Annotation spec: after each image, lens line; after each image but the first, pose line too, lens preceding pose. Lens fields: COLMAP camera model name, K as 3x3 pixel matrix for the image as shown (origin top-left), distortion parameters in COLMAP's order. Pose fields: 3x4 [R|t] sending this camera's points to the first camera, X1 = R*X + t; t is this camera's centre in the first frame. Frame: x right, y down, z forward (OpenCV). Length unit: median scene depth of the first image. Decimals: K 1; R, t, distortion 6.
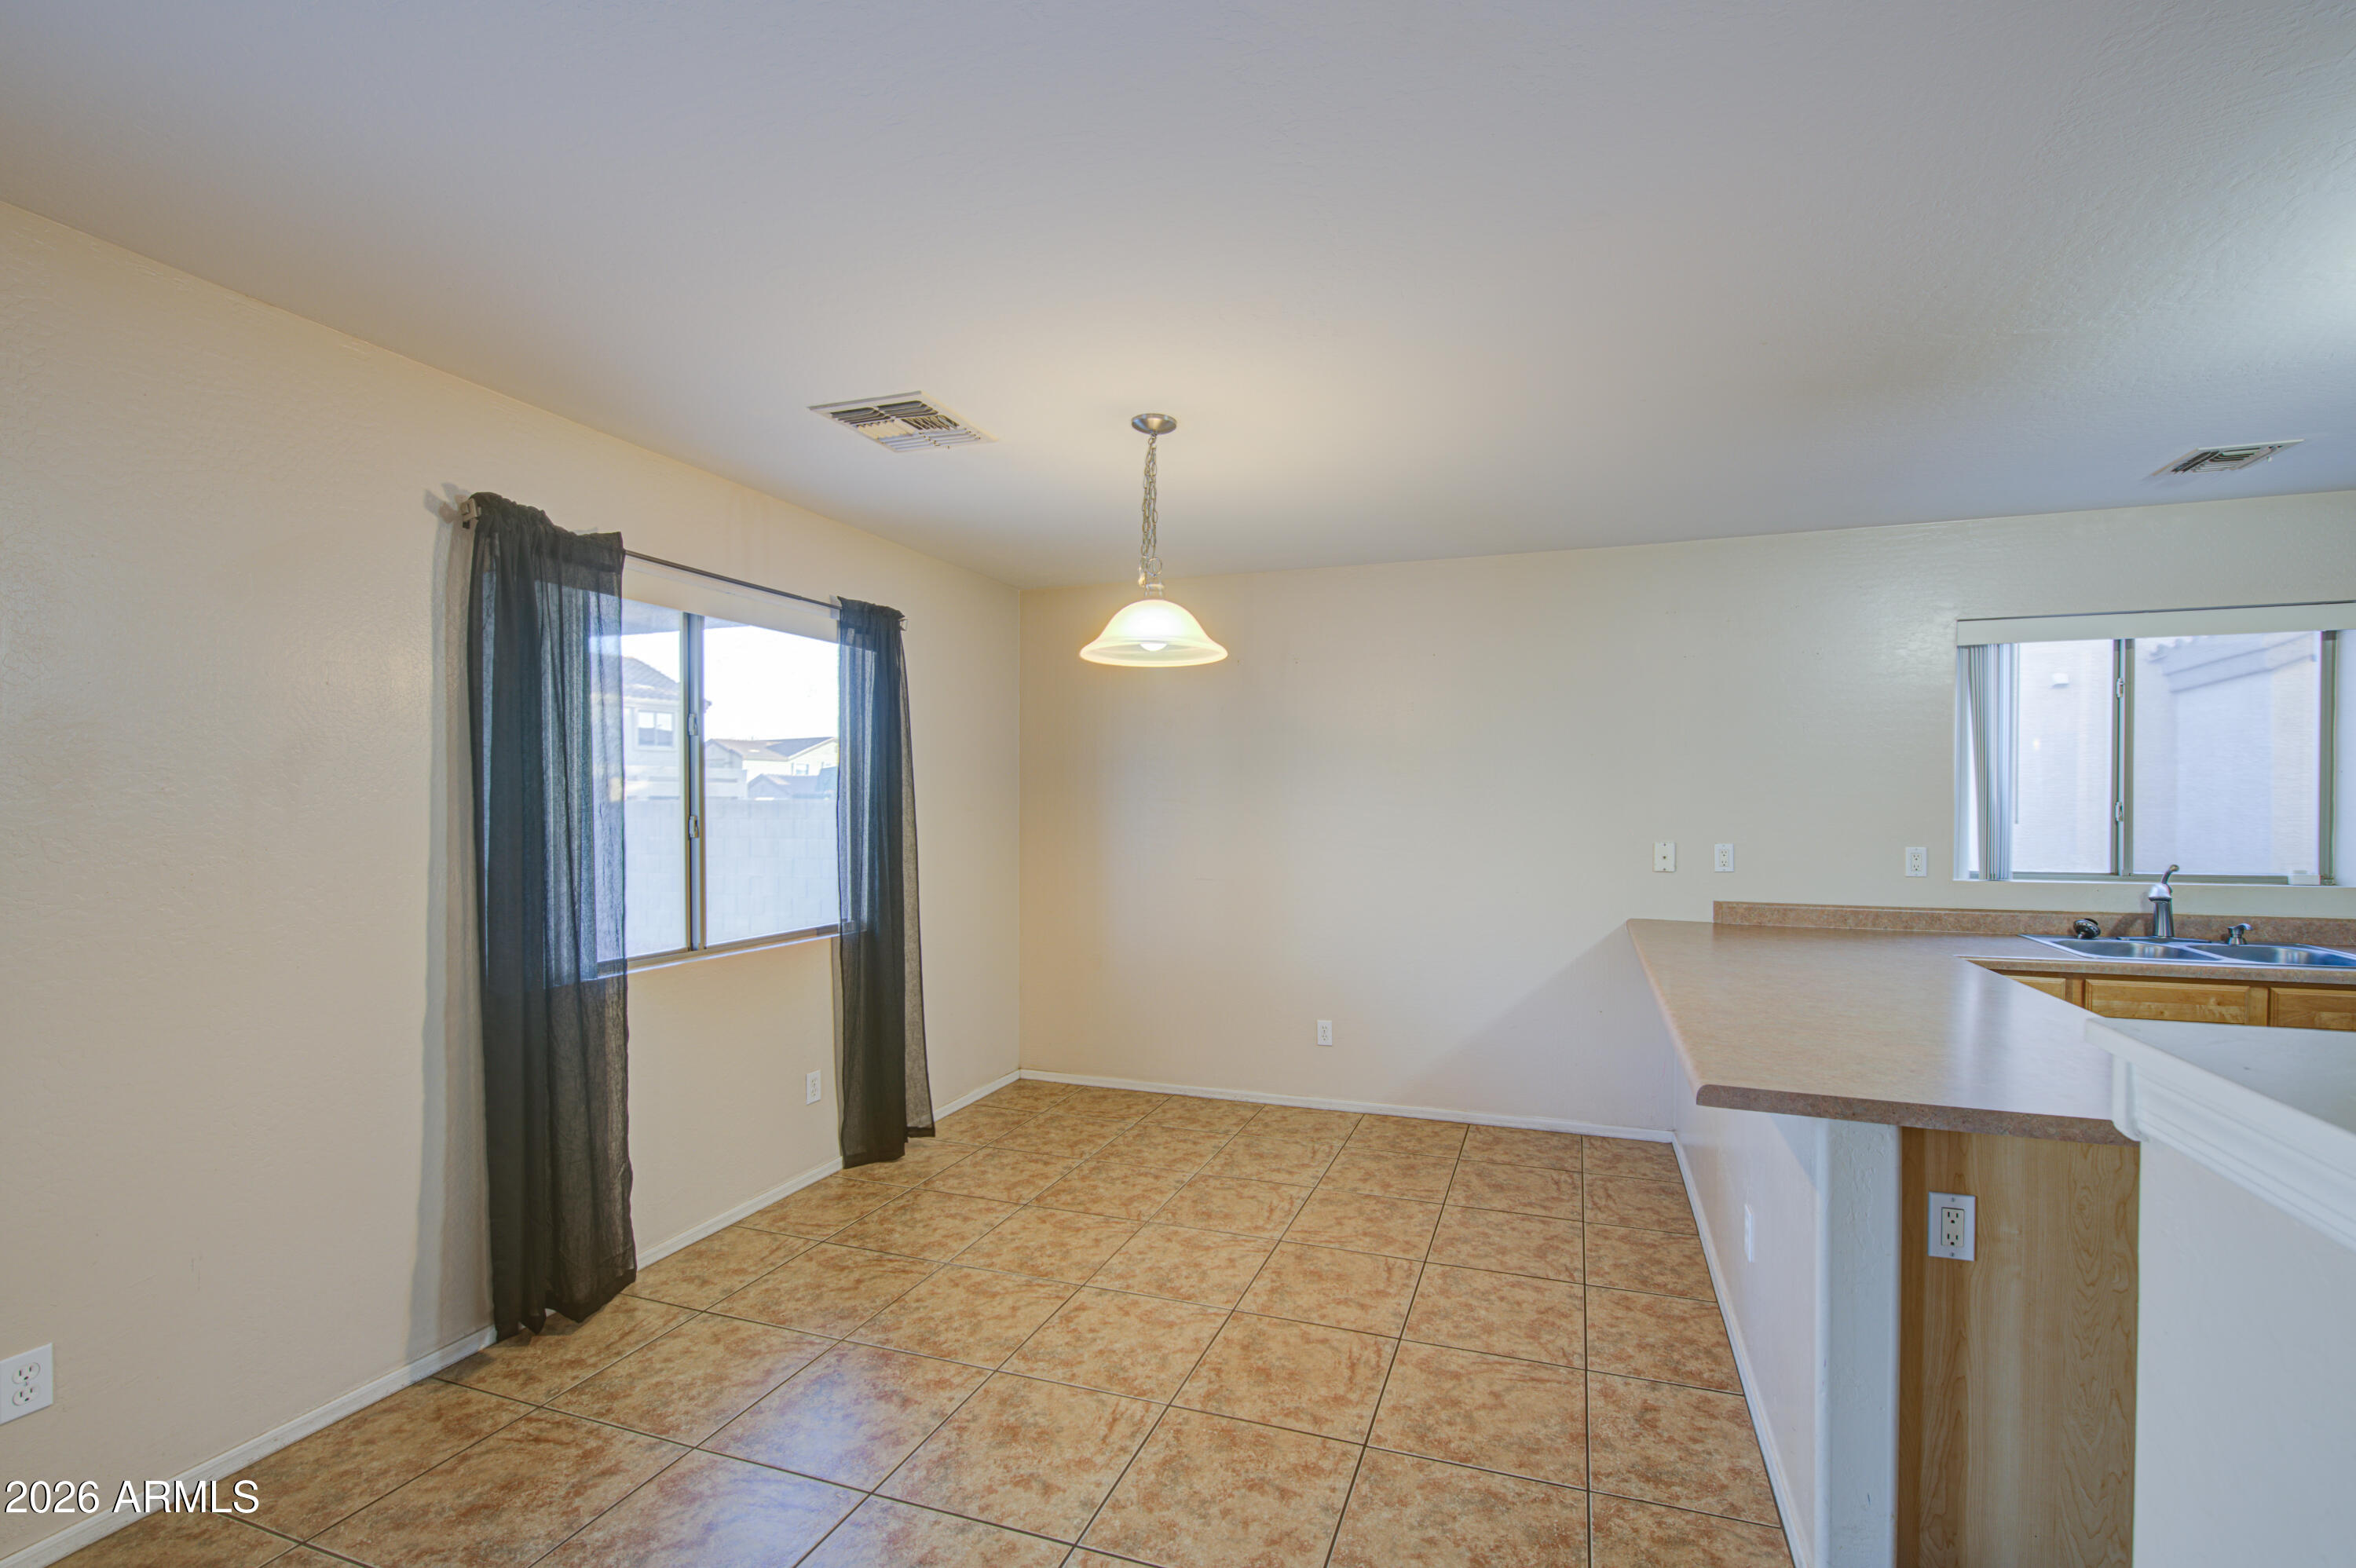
lens RADIAL K [[1022.2, 0, 1242.2], [0, 1022.2, 776.2], [0, 0, 1]] dist [0.002696, -0.003562]
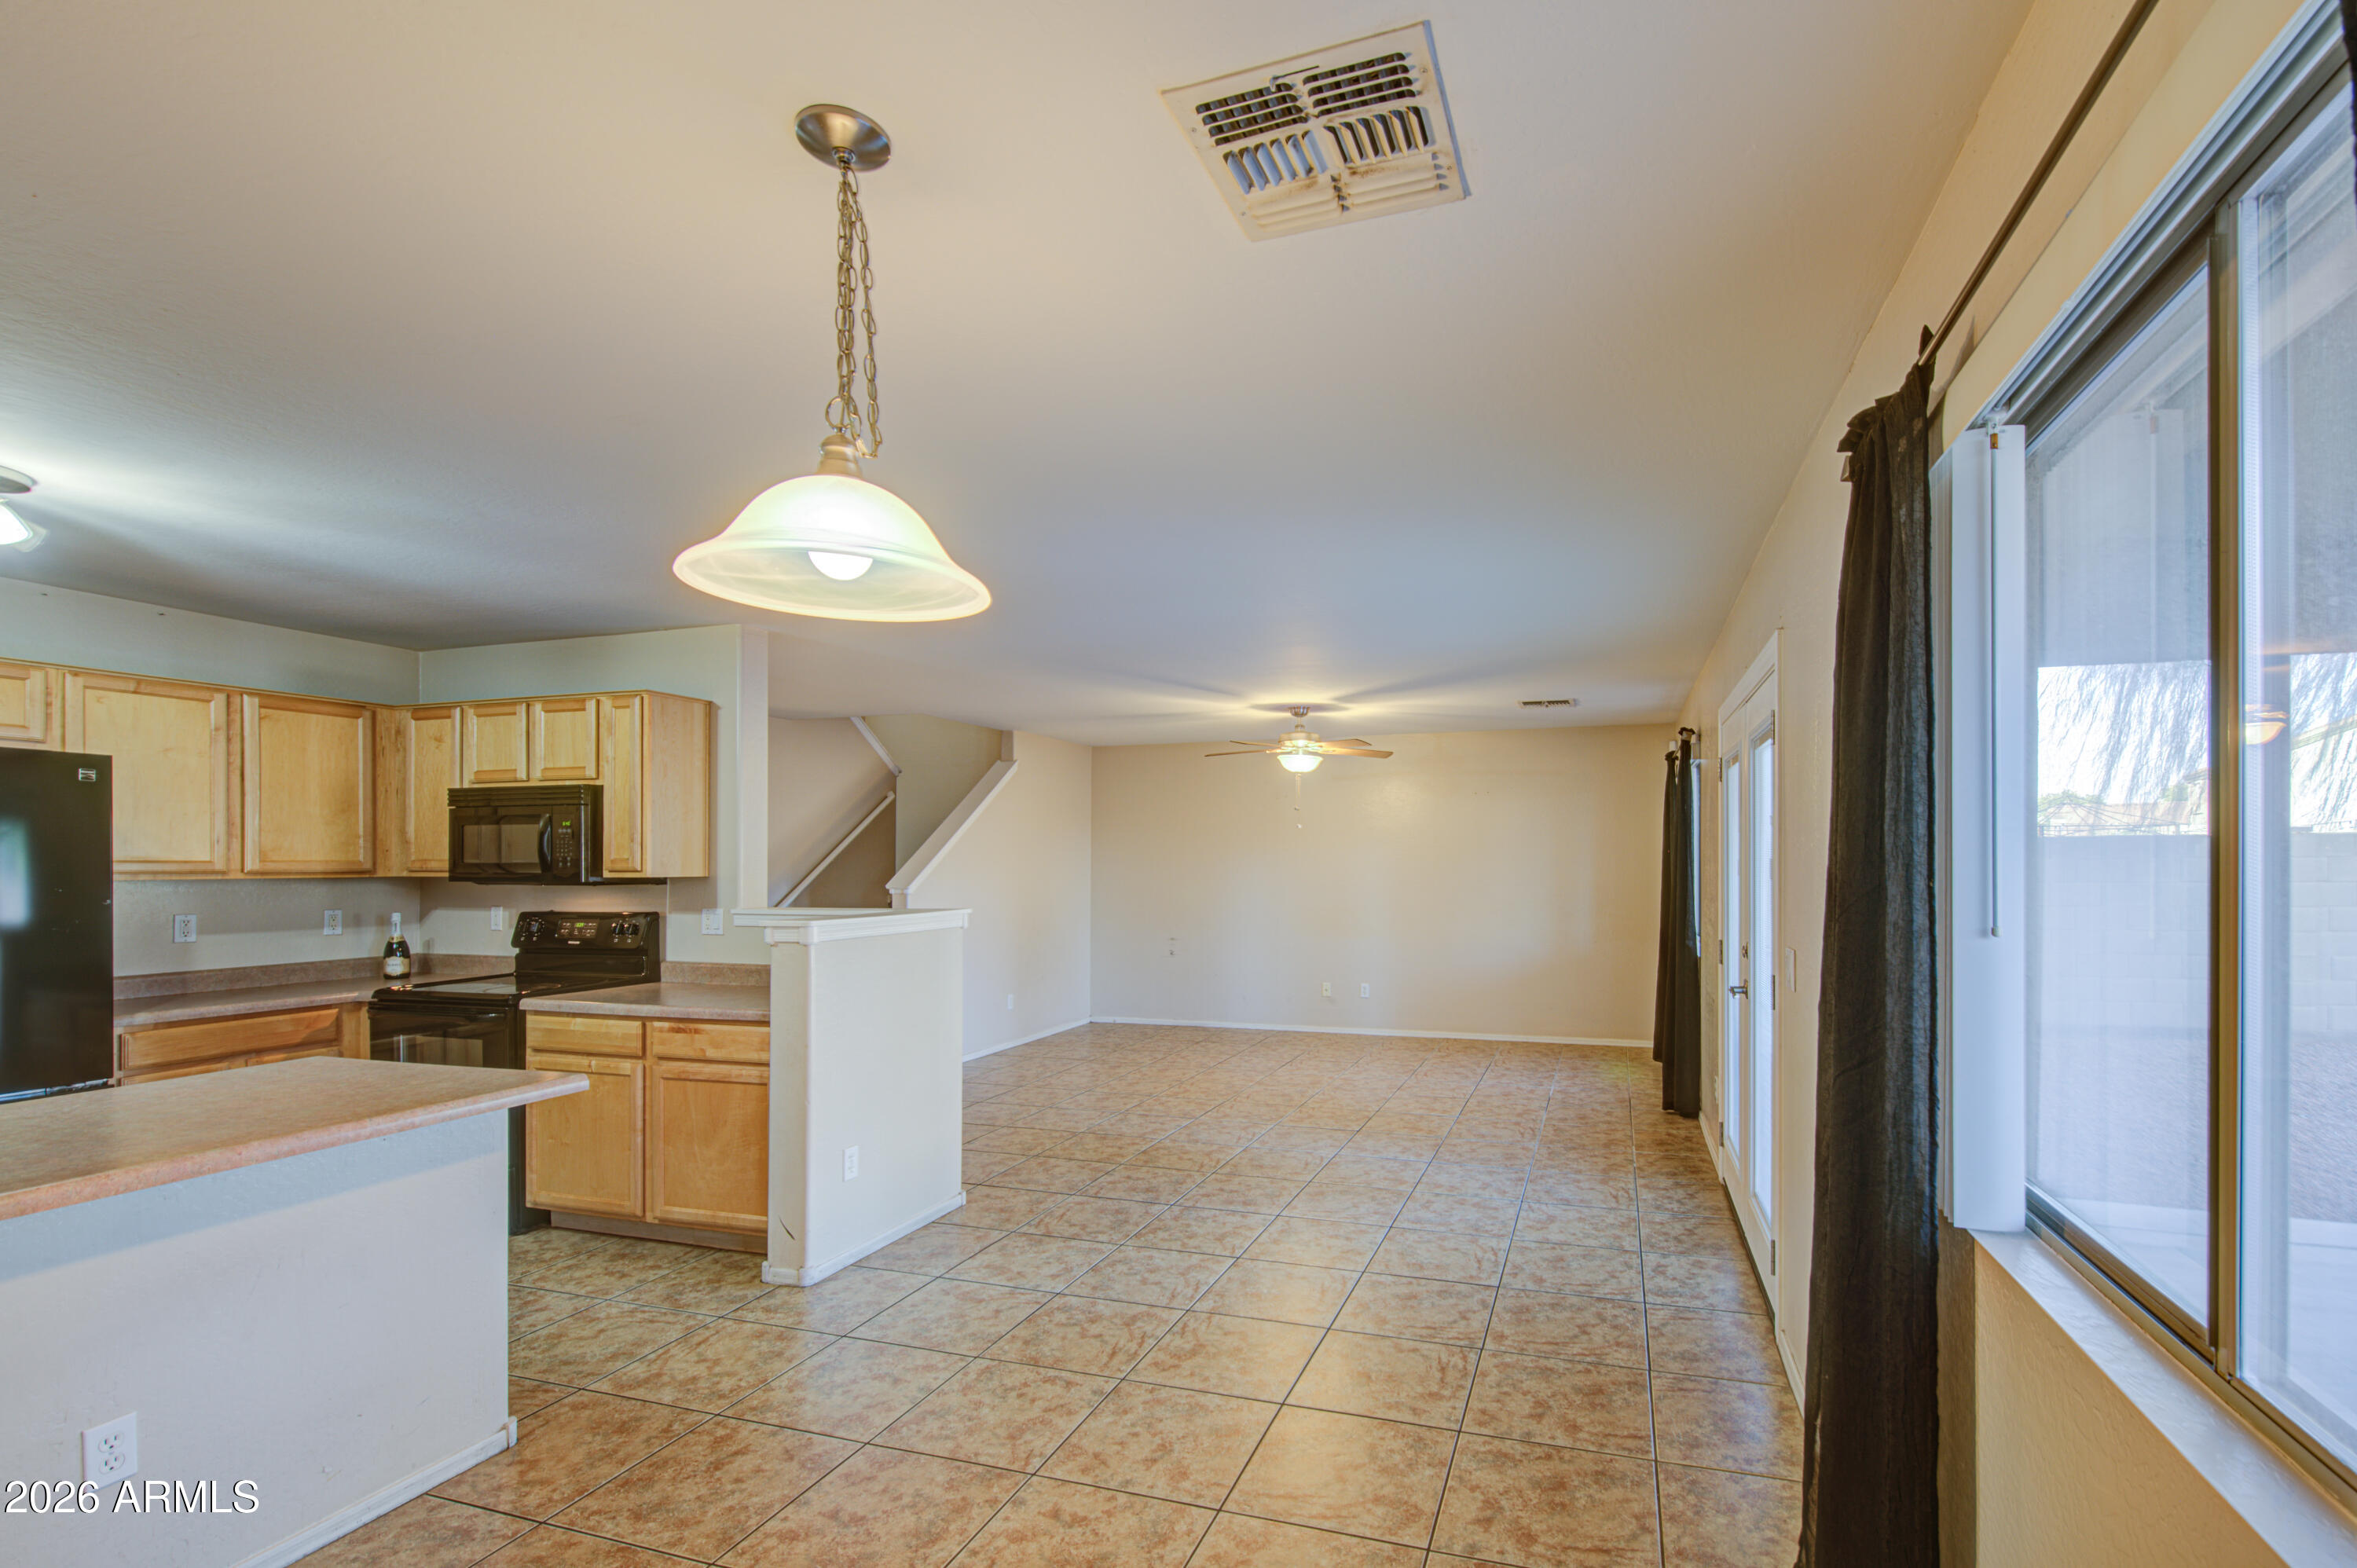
lens RADIAL K [[1022.7, 0, 1296.3], [0, 1022.7, 848.1], [0, 0, 1]] dist [0.002696, -0.003562]
pose [[-0.999722, 0.002487, -0.023452, -0.241635], [0.003395, 0.999243, -0.038756, 0.024787], [0.023338, -0.038824, -0.998973, 1.211391]]
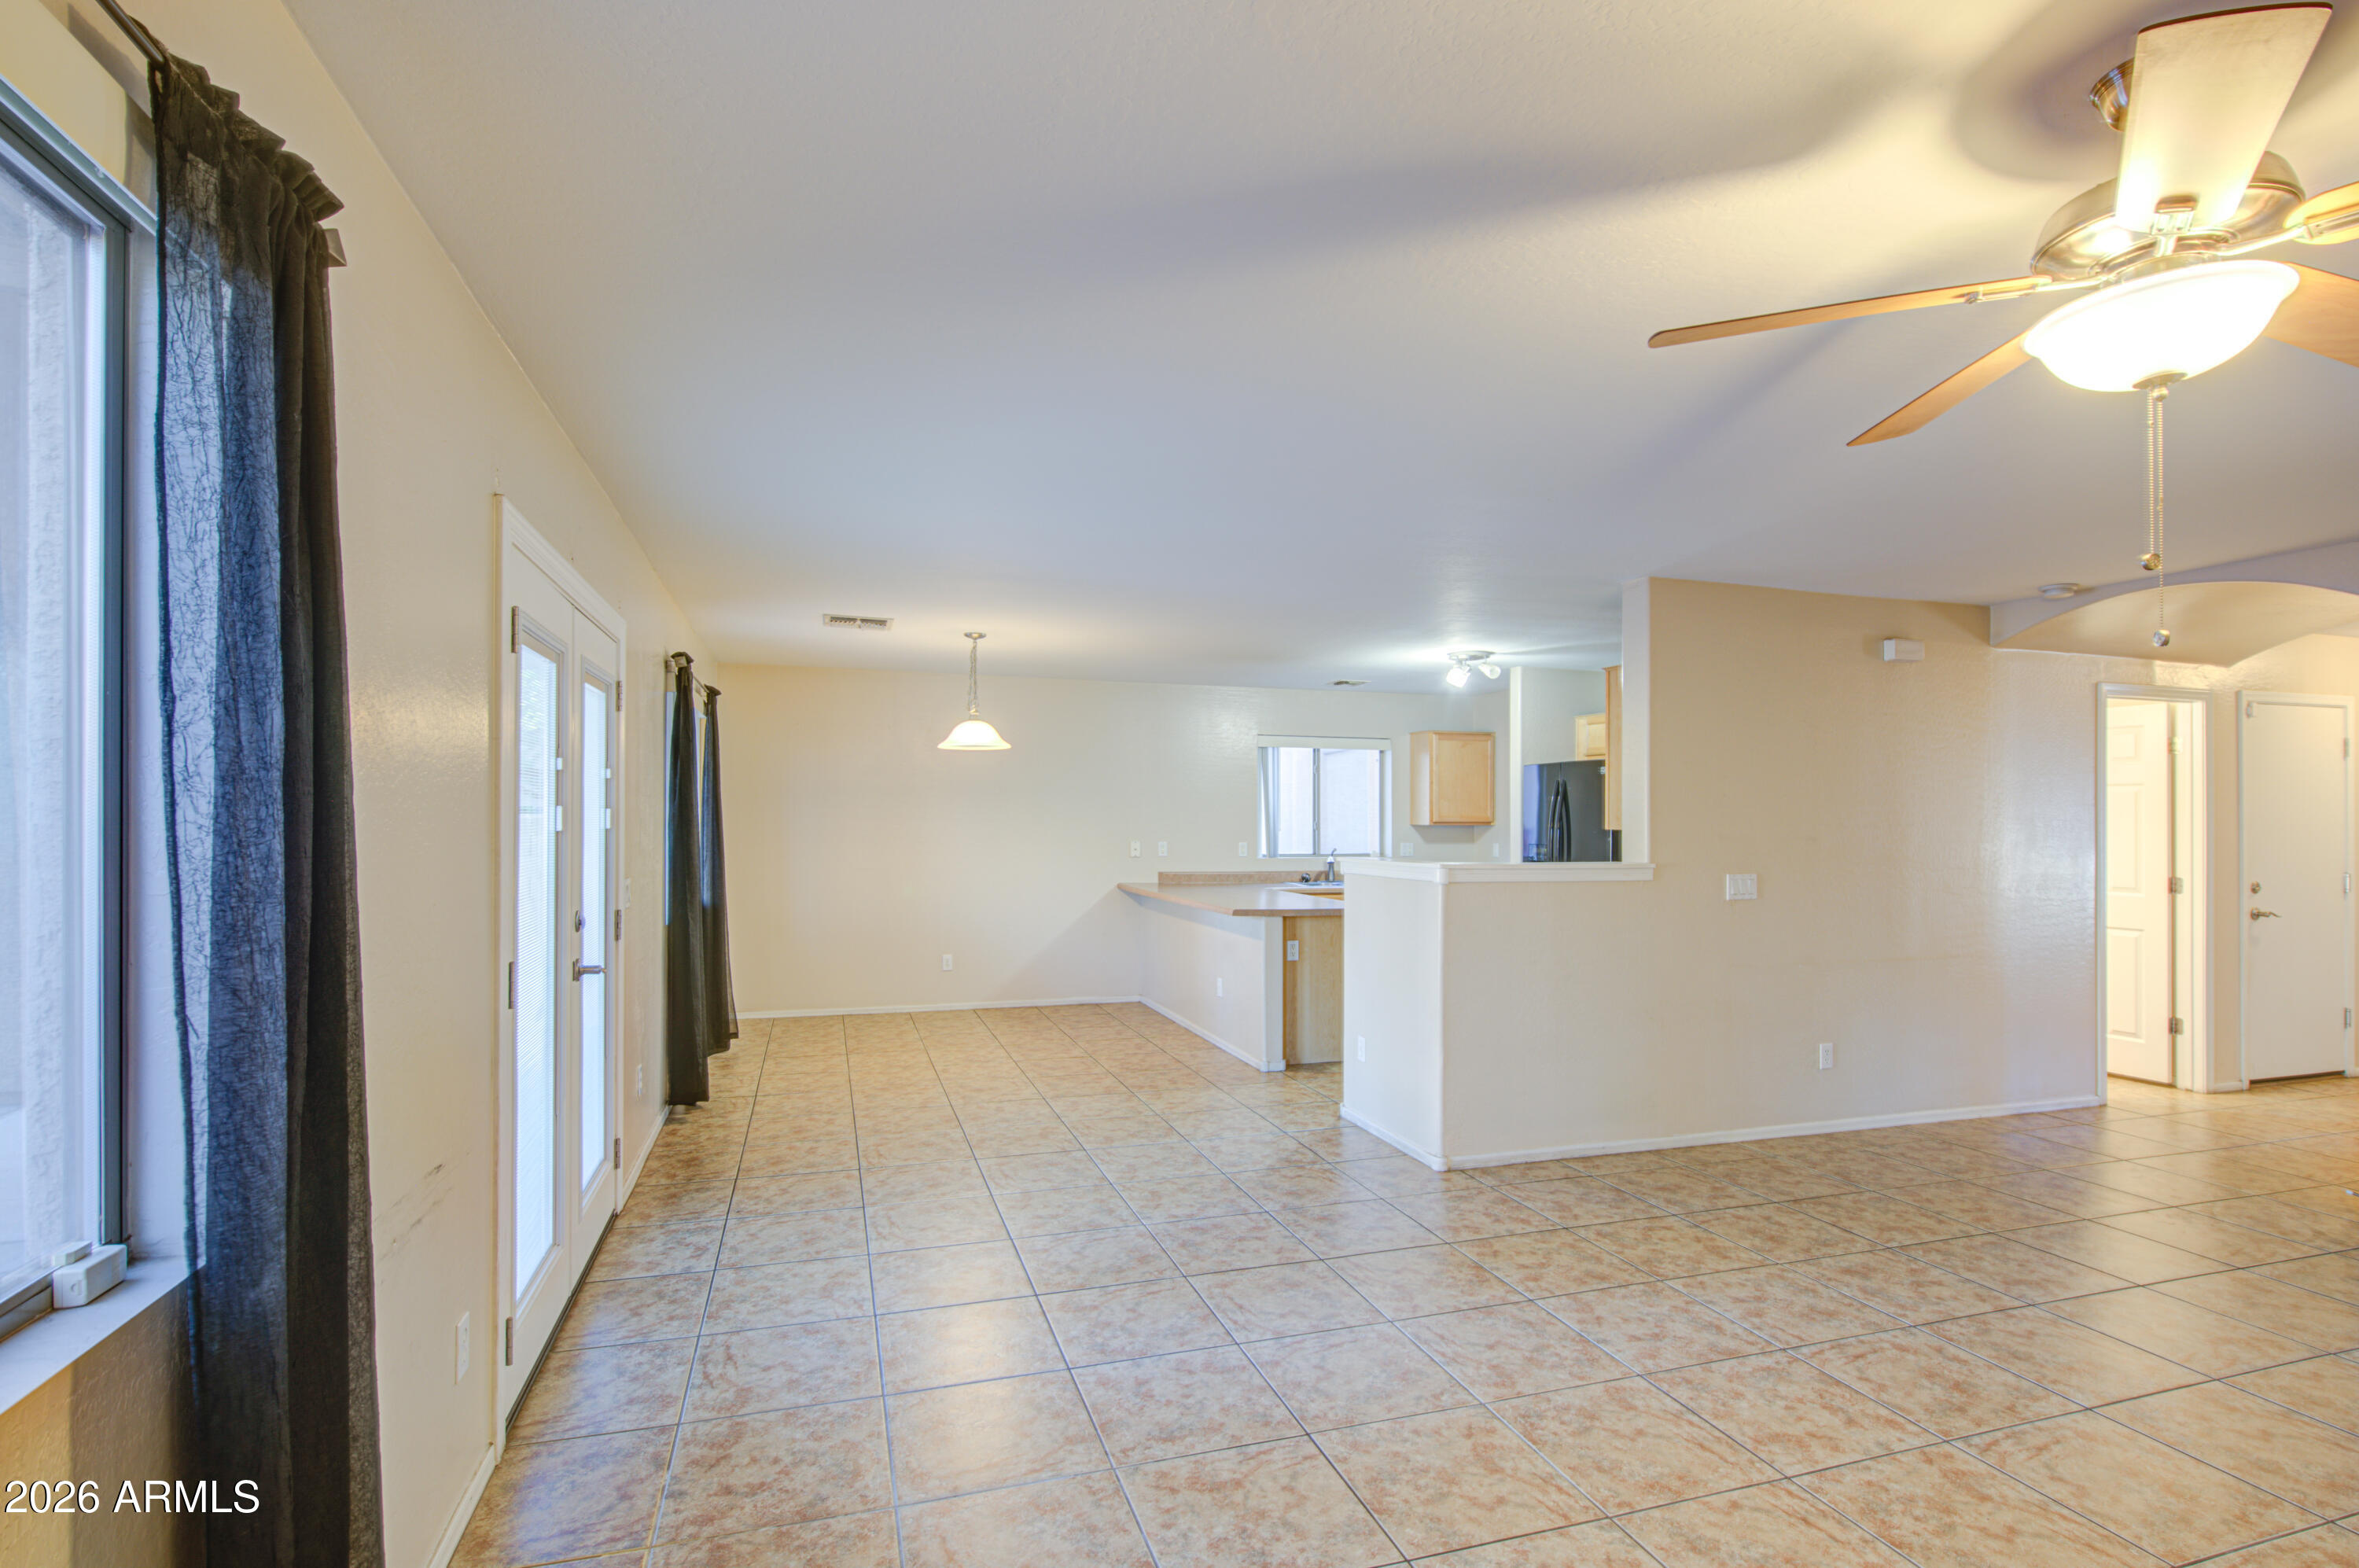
lens RADIAL K [[1124.1, 0, 1195.4], [0, 1124.1, 821.1], [0, 0, 1]] dist [-0.018854, -0.000430]
pose [[0.800515, 0.002846, 0.599306, -0.859871], [-0.019912, 0.999563, 0.021850, -0.025455], [-0.598982, -0.029425, 0.800222, -0.839151]]
